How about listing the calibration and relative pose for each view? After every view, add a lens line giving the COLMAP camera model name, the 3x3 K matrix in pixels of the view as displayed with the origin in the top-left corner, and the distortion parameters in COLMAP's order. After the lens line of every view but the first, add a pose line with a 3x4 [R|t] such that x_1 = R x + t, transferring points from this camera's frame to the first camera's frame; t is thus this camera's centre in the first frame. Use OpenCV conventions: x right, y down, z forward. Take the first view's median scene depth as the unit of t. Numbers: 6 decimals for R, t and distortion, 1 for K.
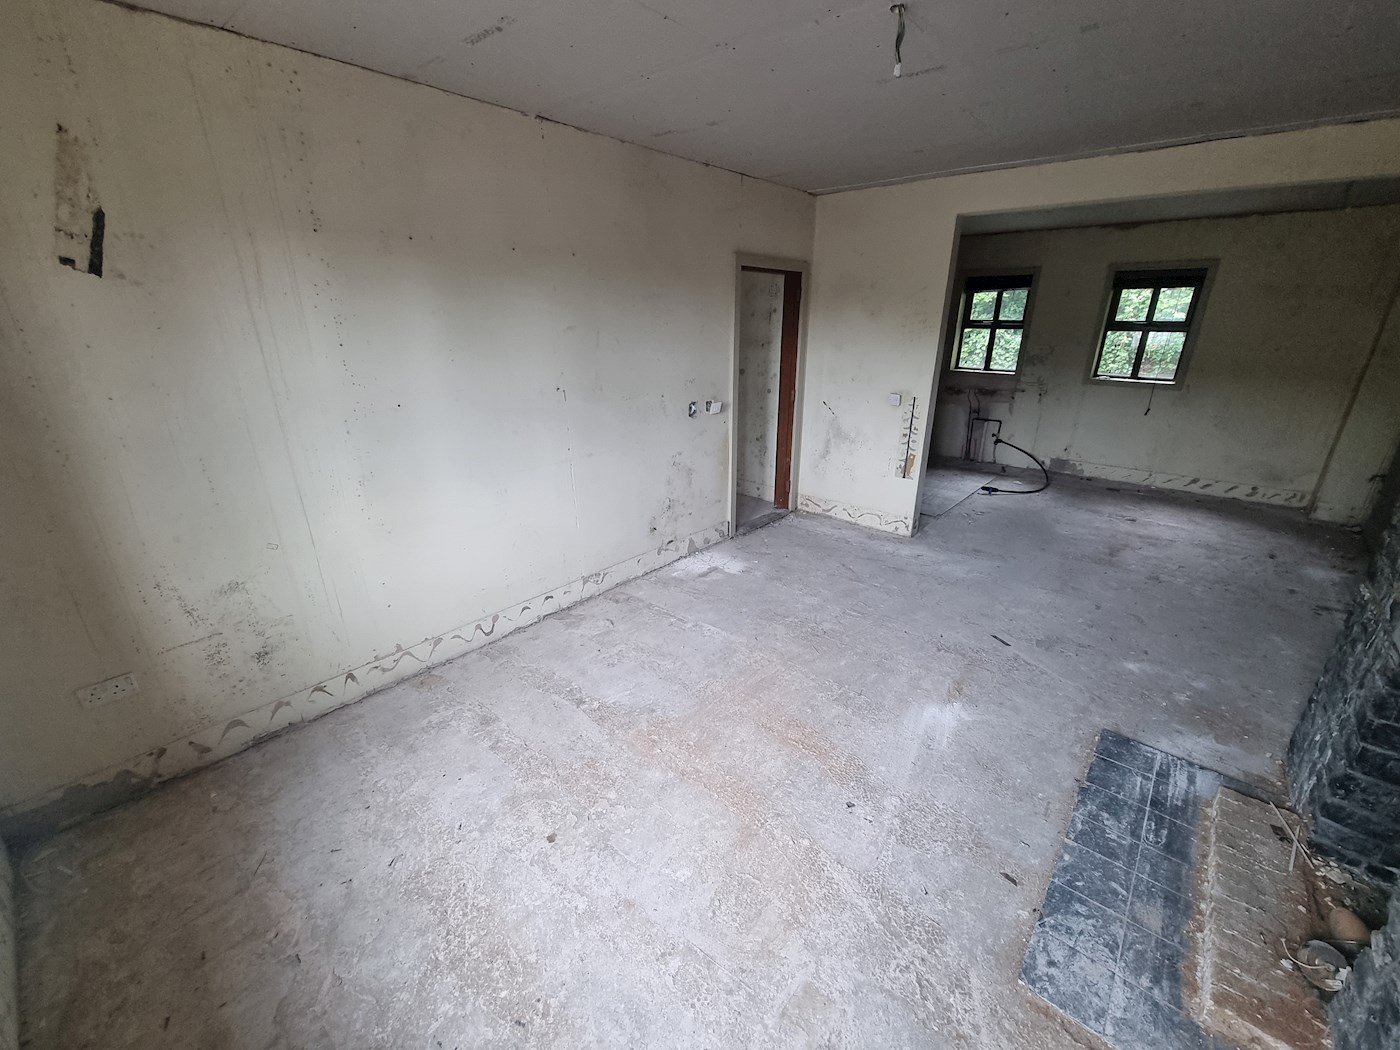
lens RADIAL K [[577.7, 0, 702.1], [0, 577.7, 540.5], [0, 0, 1]] dist [-0.002991, -0.000083]
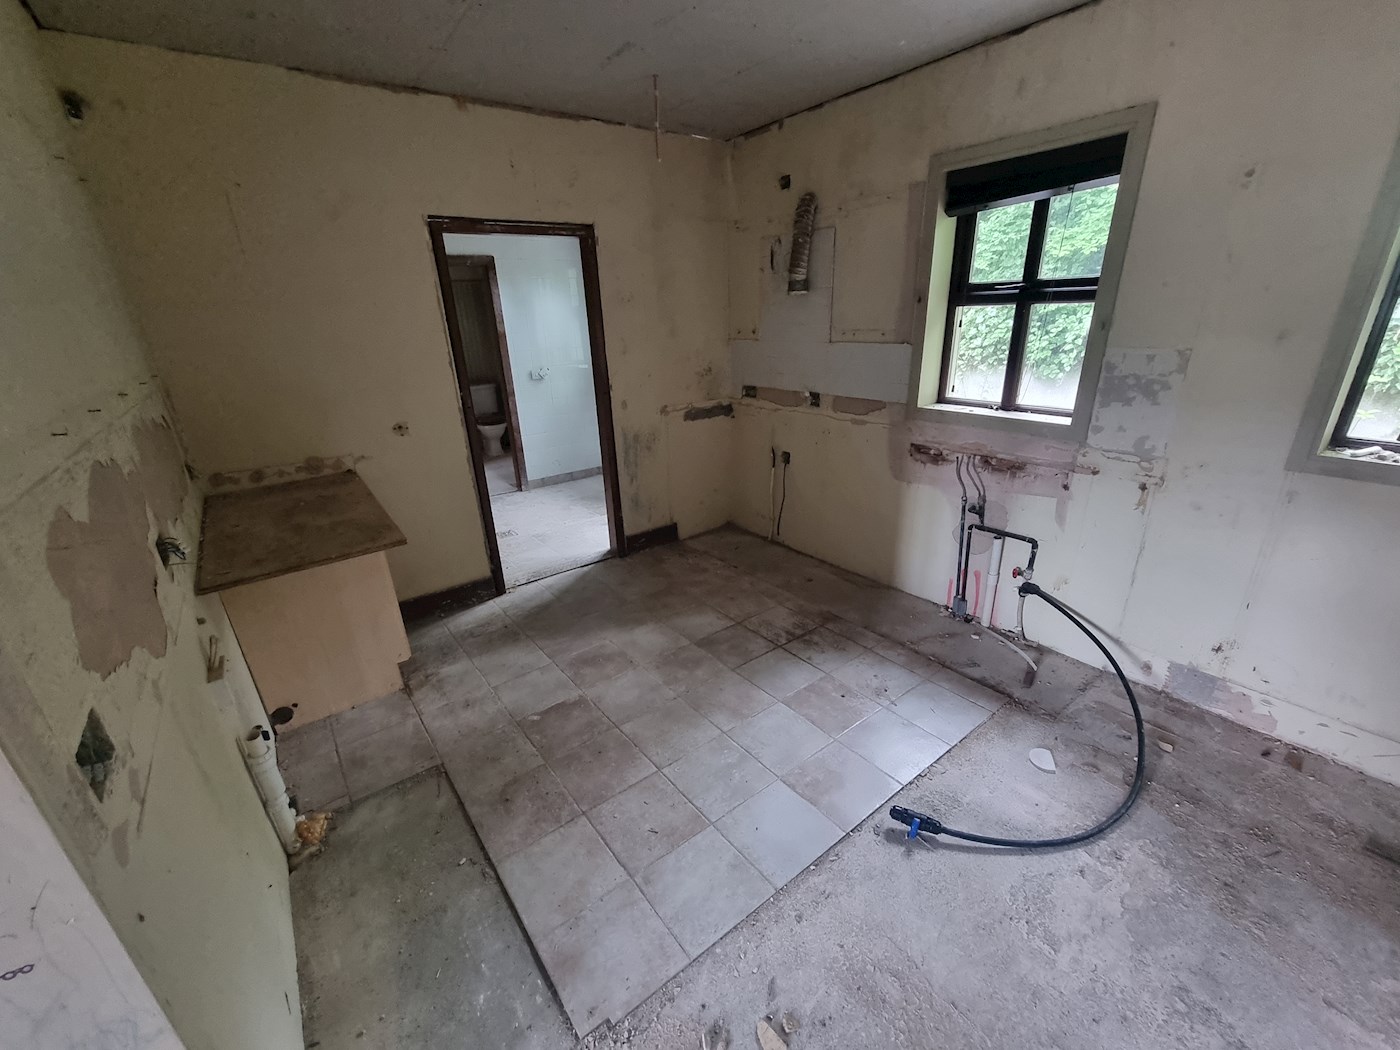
lens RADIAL K [[577.7, 0, 702.1], [0, 577.7, 540.5], [0, 0, 1]] dist [-0.002991, -0.000083]
pose [[0.977814, 0.042324, -0.205156, 0.582472], [-0.039594, 0.999064, 0.017395, -0.316413], [0.205700, -0.008886, 0.978575, 0.882965]]
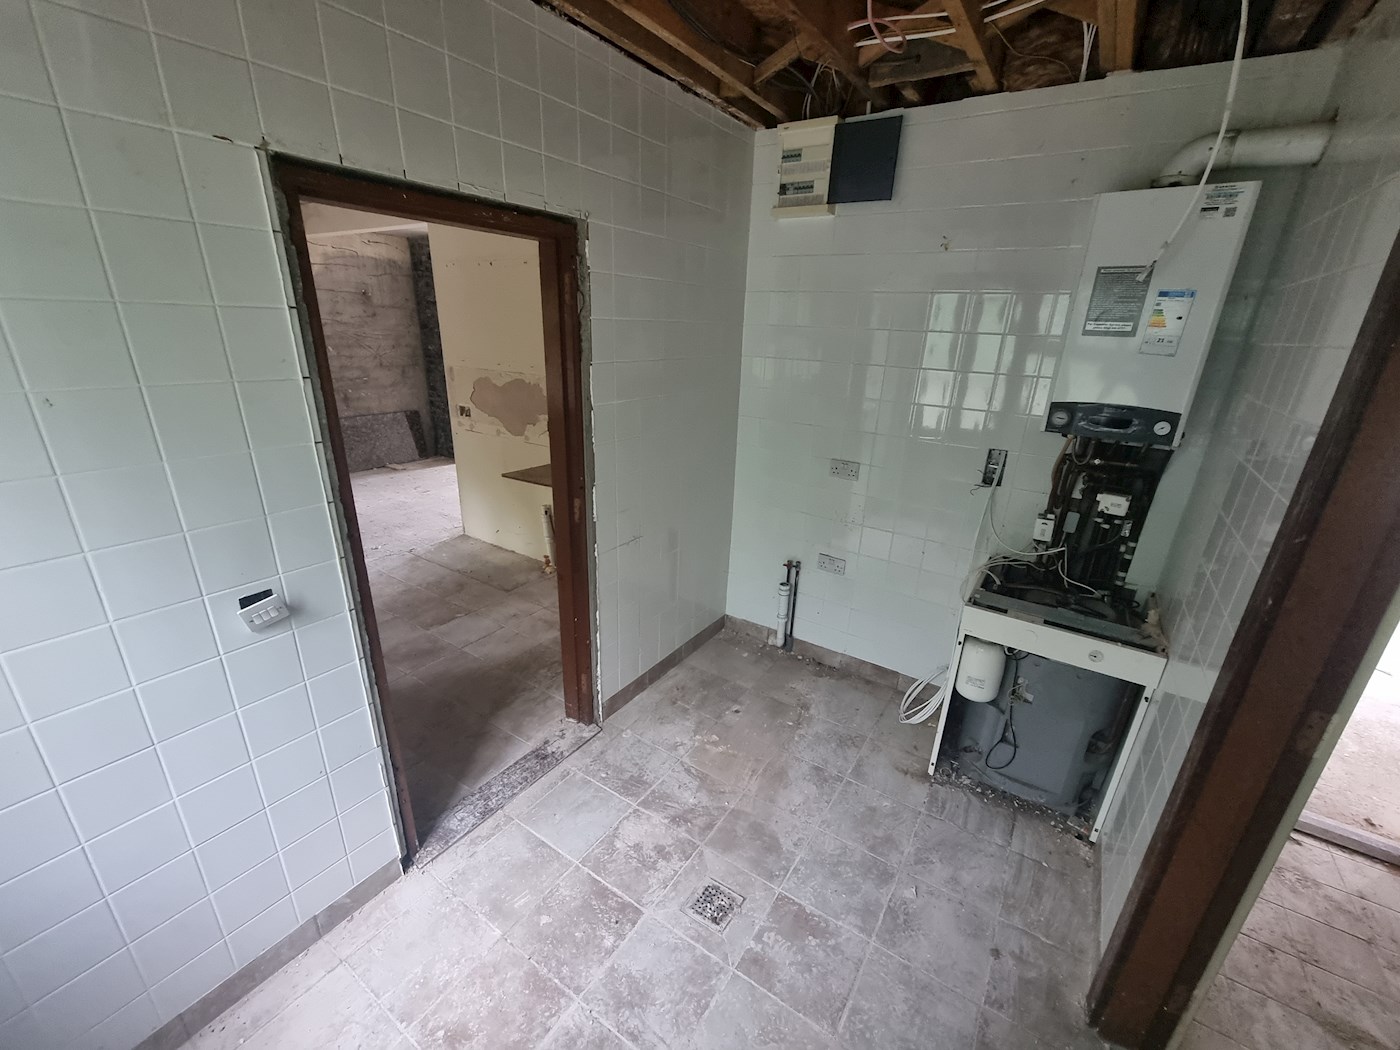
lens RADIAL K [[577.7, 0, 702.1], [0, 577.7, 540.5], [0, 0, 1]] dist [-0.002991, -0.000083]
pose [[-0.991357, 0.007612, -0.130972, 0.098278], [-0.082156, 0.742307, 0.665005, -0.762542], [0.102284, 0.670017, -0.735265, 1.925506]]
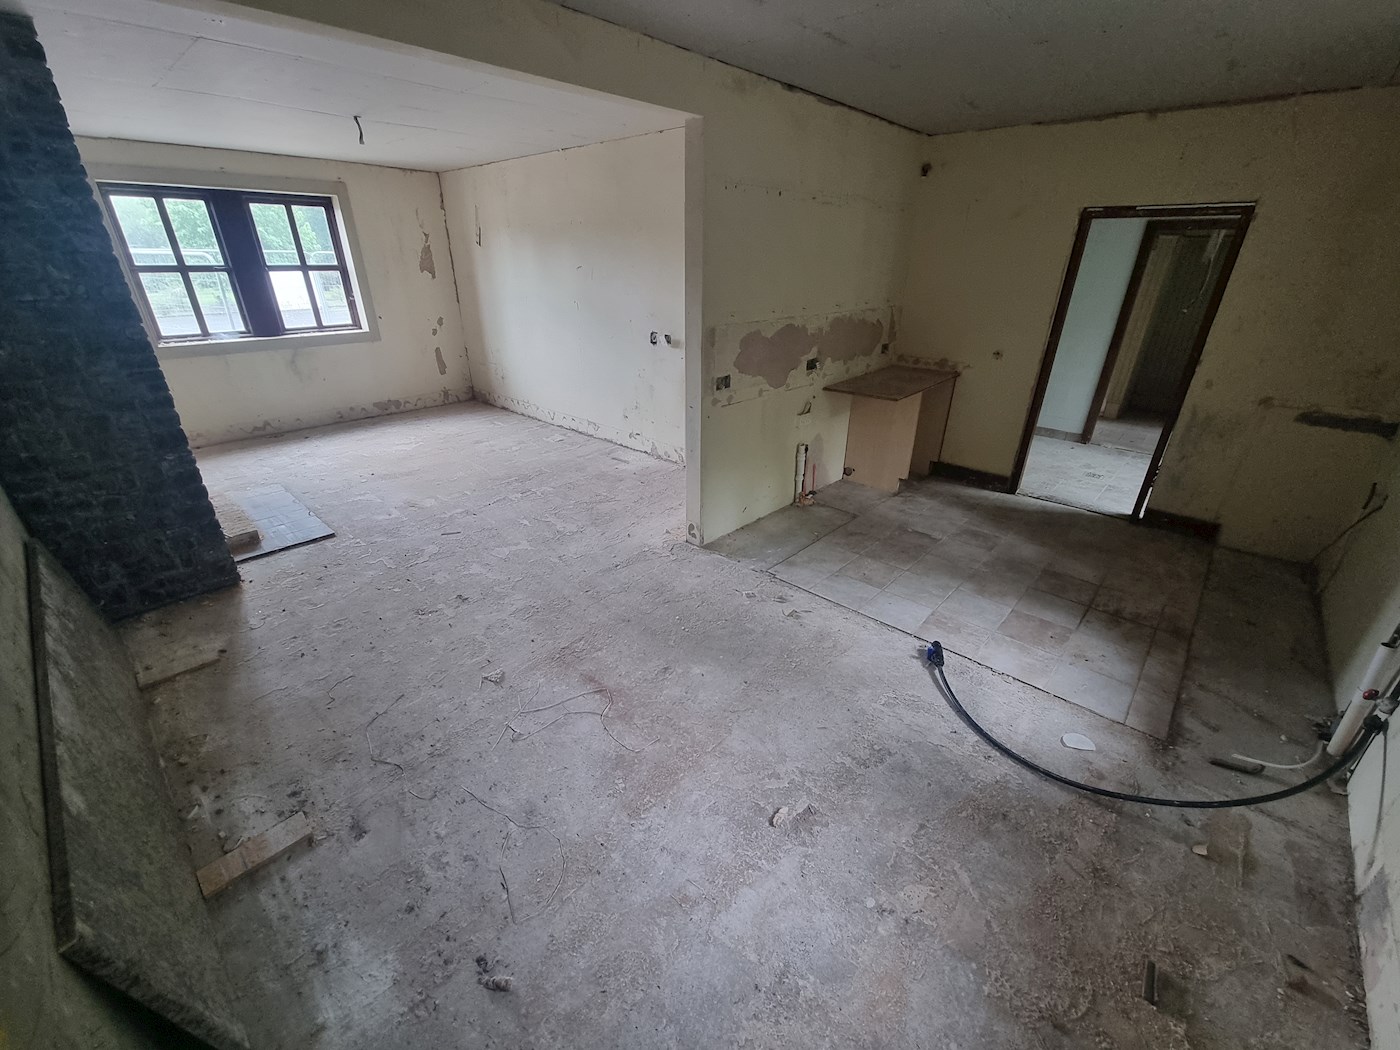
lens RADIAL K [[577.7, 0, 702.1], [0, 577.7, 540.5], [0, 0, 1]] dist [-0.002991, -0.000083]
pose [[-0.032386, 0.438195, -0.898297, 1.157719], [-0.372571, 0.828697, 0.417676, -0.378164], [0.927438, 0.348206, 0.136420, 0.958385]]
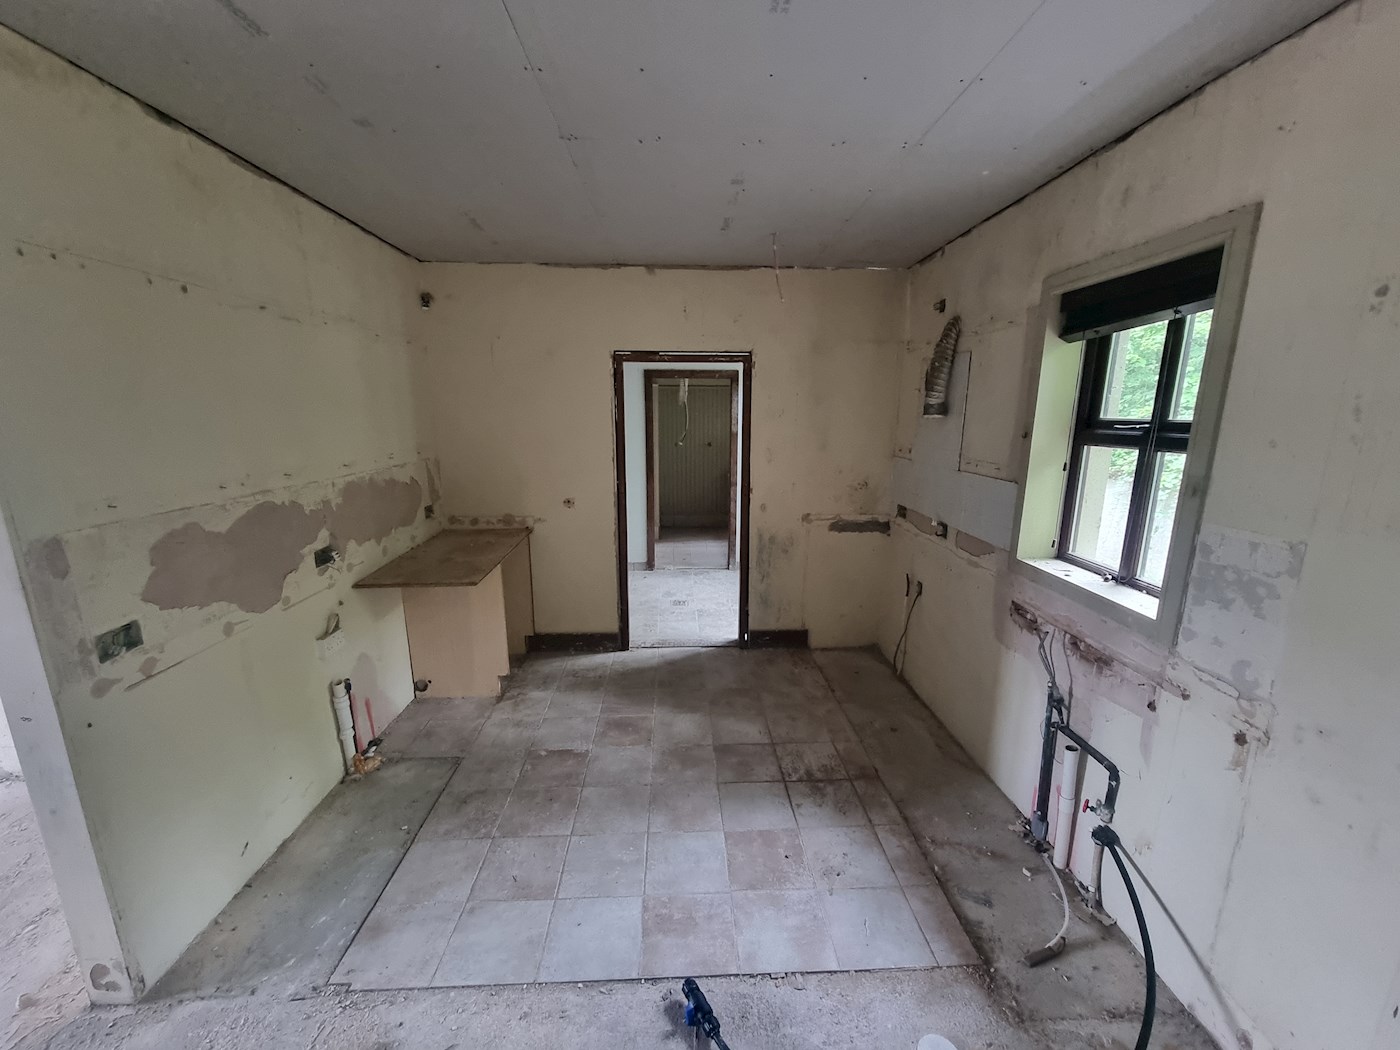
lens RADIAL K [[577.7, 0, 702.1], [0, 577.7, 540.5], [0, 0, 1]] dist [-0.002991, -0.000083]
pose [[0.682870, 0.161707, -0.712418, 0.865461], [-0.266015, 0.963284, -0.036333, -0.385861], [0.680386, 0.214325, 0.700814, 0.998744]]
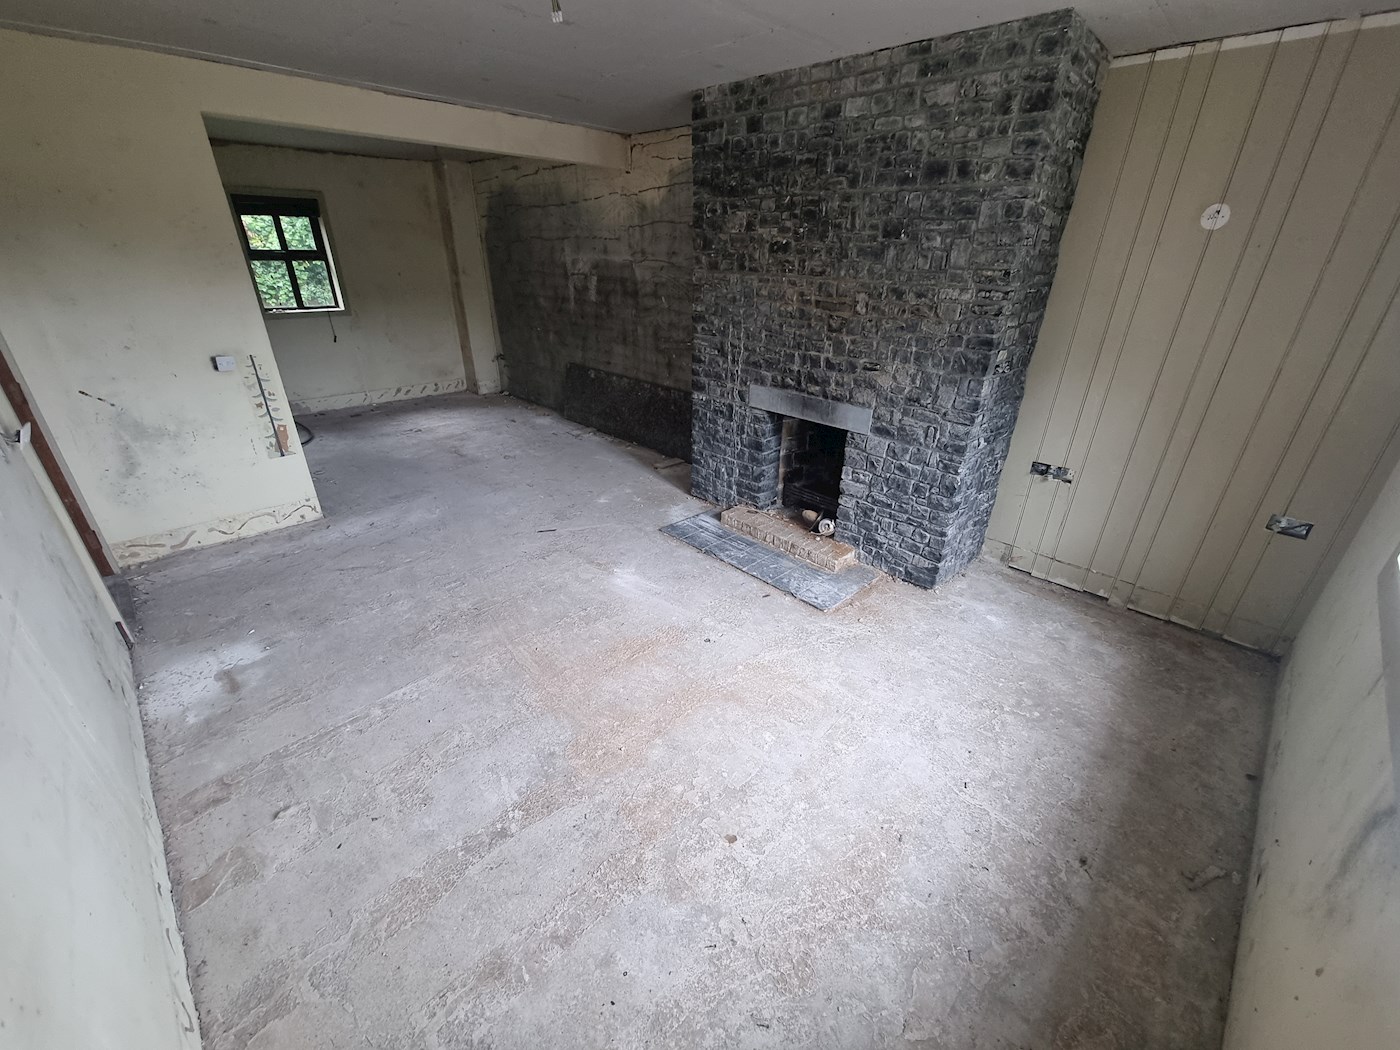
lens RADIAL K [[577.7, 0, 702.1], [0, 577.7, 540.5], [0, 0, 1]] dist [-0.002991, -0.000083]
pose [[0.075562, -0.452009, 0.888807, -0.394917], [0.347417, 0.847438, 0.401435, -0.132962], [-0.934661, 0.278453, 0.221070, 0.310634]]
